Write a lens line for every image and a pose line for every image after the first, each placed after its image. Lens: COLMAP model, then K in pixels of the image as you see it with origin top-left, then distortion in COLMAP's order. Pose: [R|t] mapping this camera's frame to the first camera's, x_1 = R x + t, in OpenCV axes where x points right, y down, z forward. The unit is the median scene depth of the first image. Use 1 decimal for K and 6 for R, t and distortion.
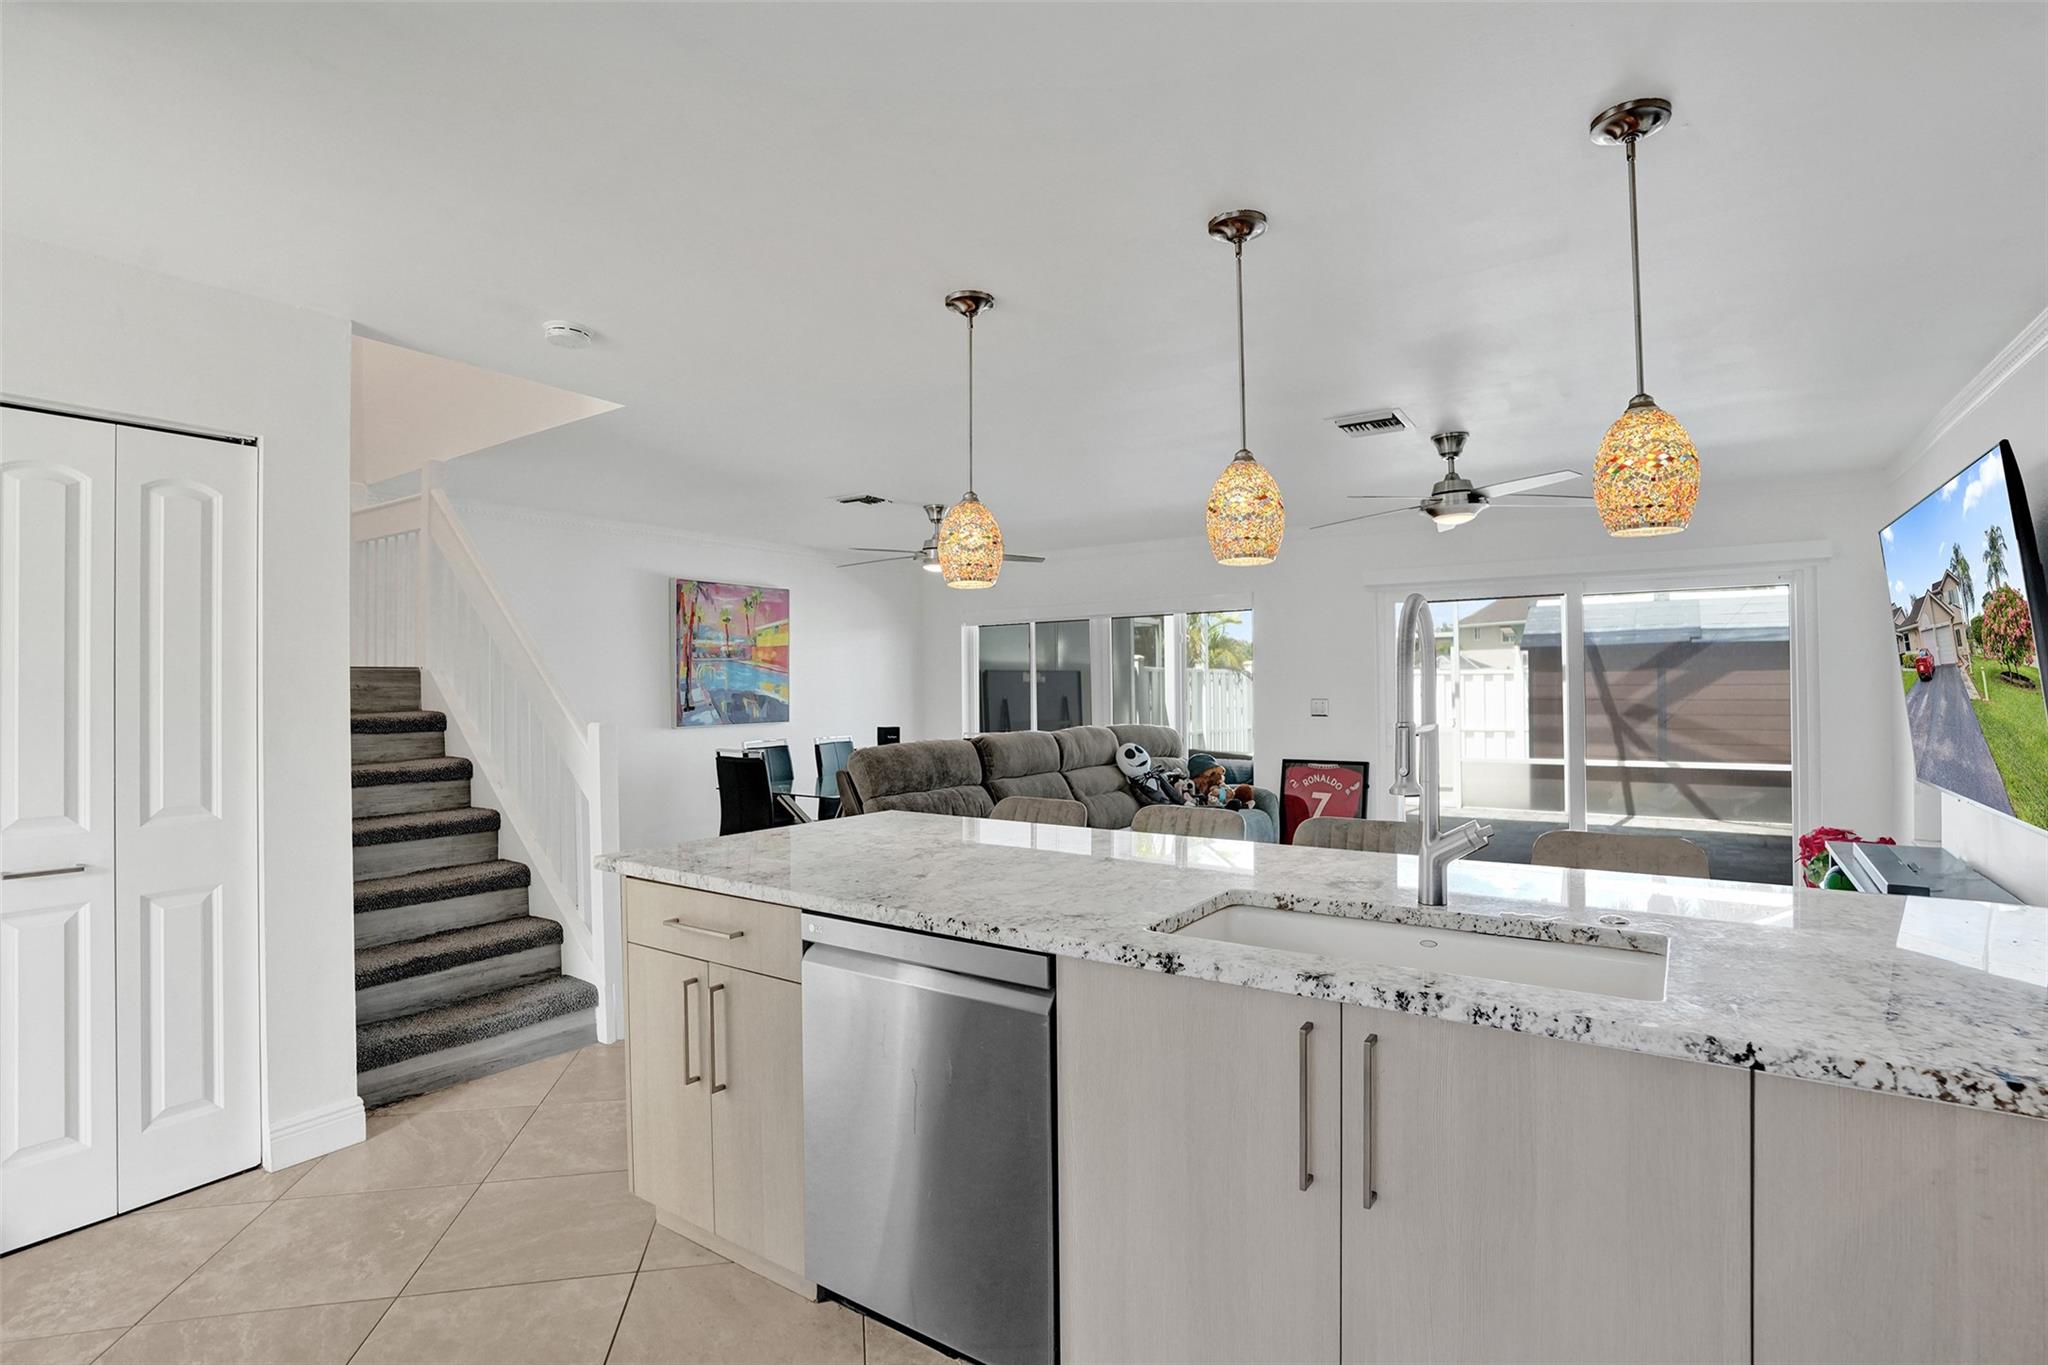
lens RADIAL K [[976.3, 0, 1033.9], [0, 976.3, 672.8], [0, 0, 1]] dist [-0.070733, 0.026175]
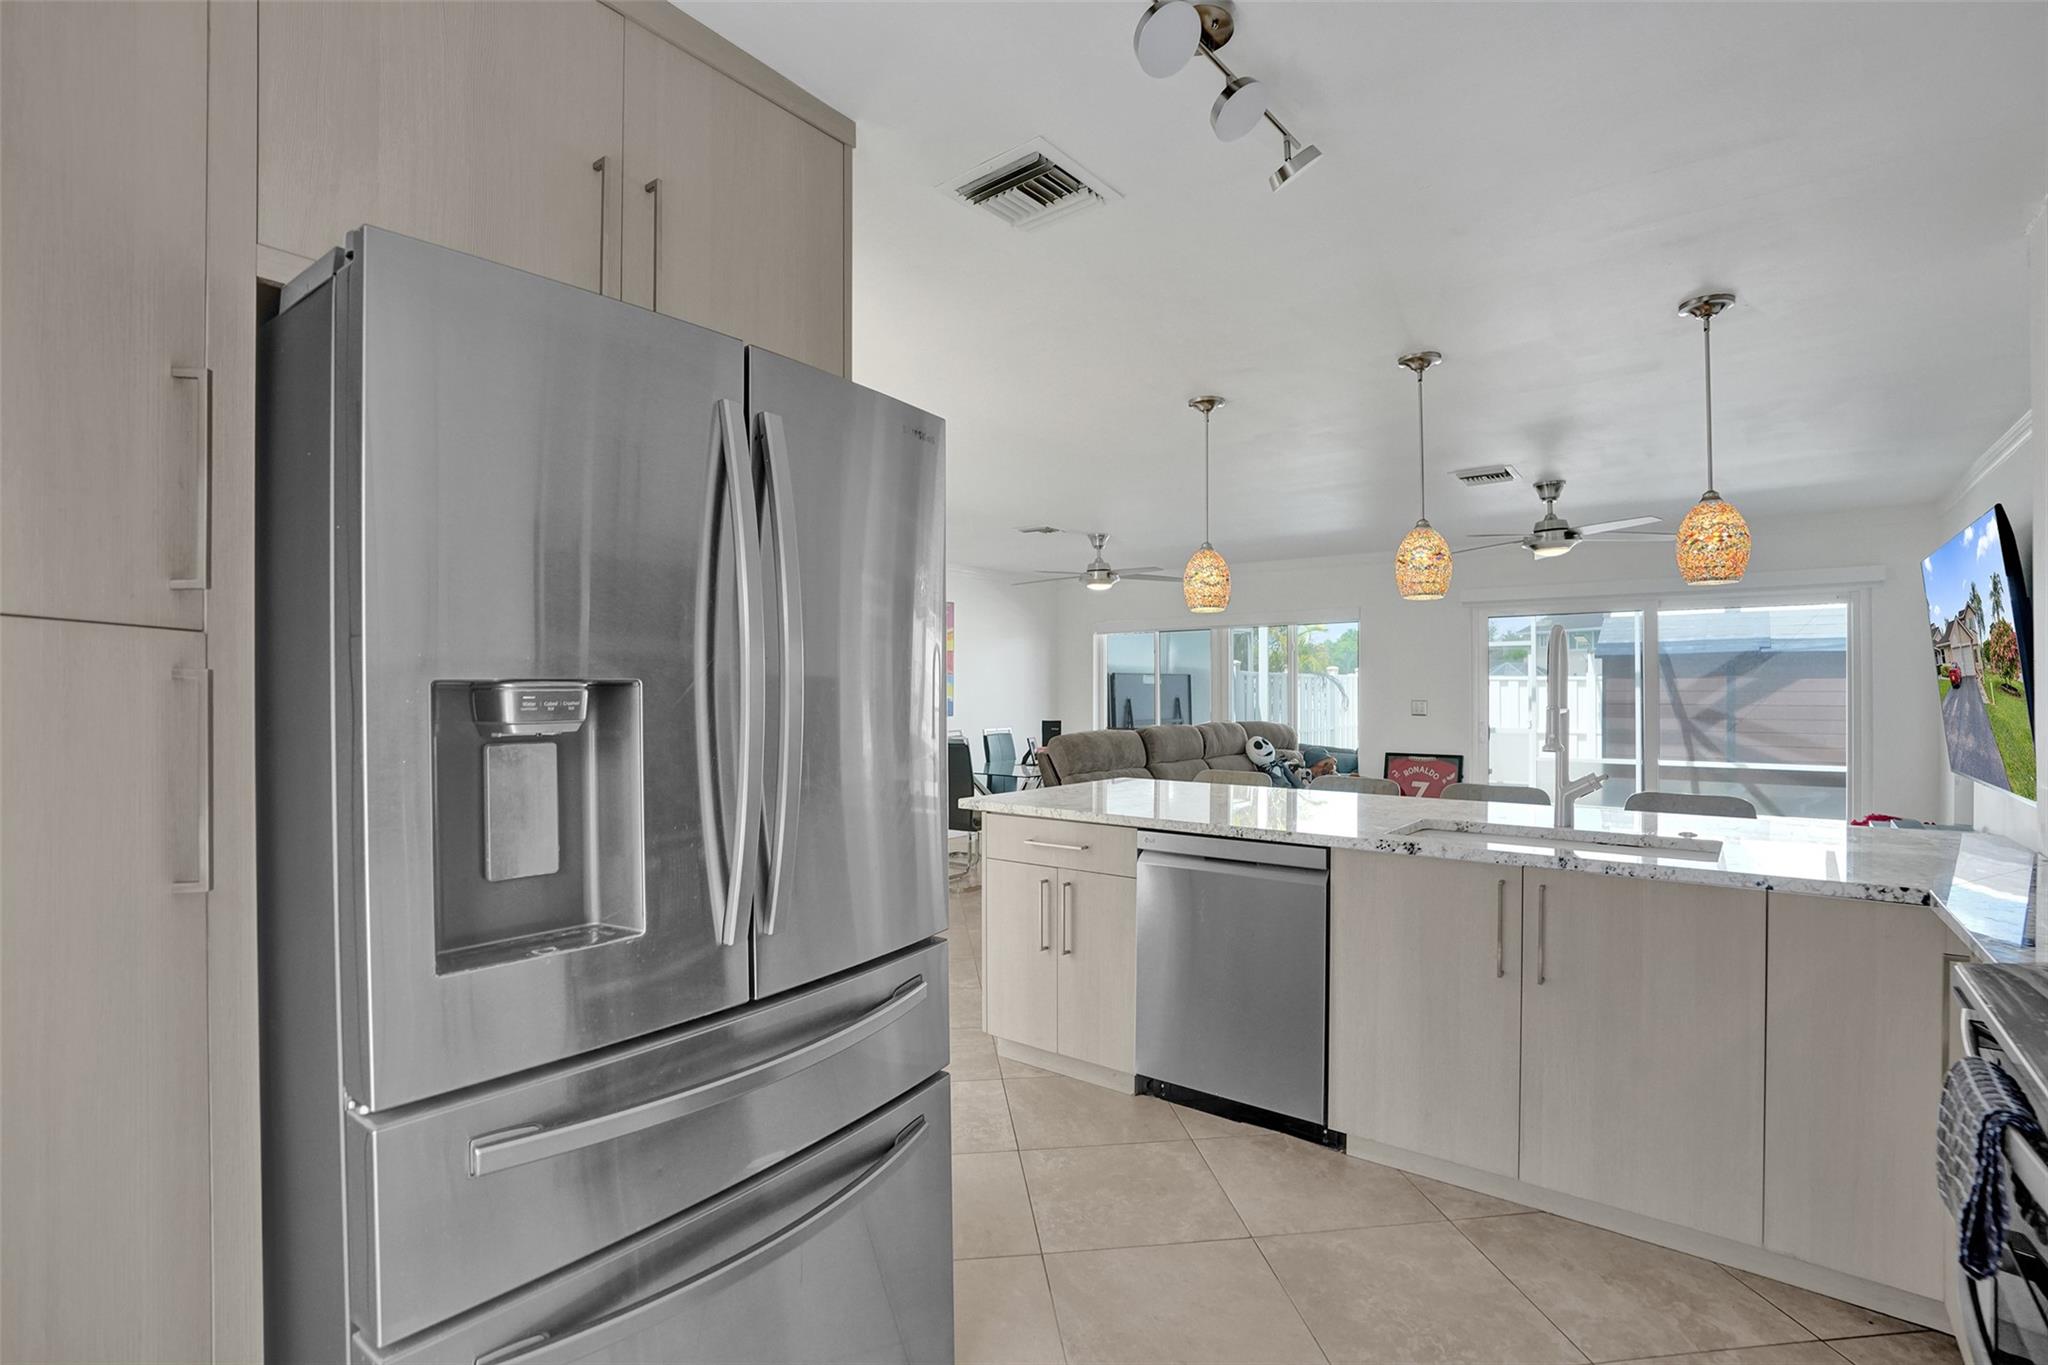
lens RADIAL K [[960.6, 0, 1022.8], [0, 960.6, 686.6], [0, 0, 1]] dist [-0.073728, 0.031282]
pose [[0.997521, 0.008409, -0.069865, -0.103614], [-0.007679, 0.999913, 0.010708, 0.002453], [0.069949, -0.010145, 0.997499, -0.166326]]
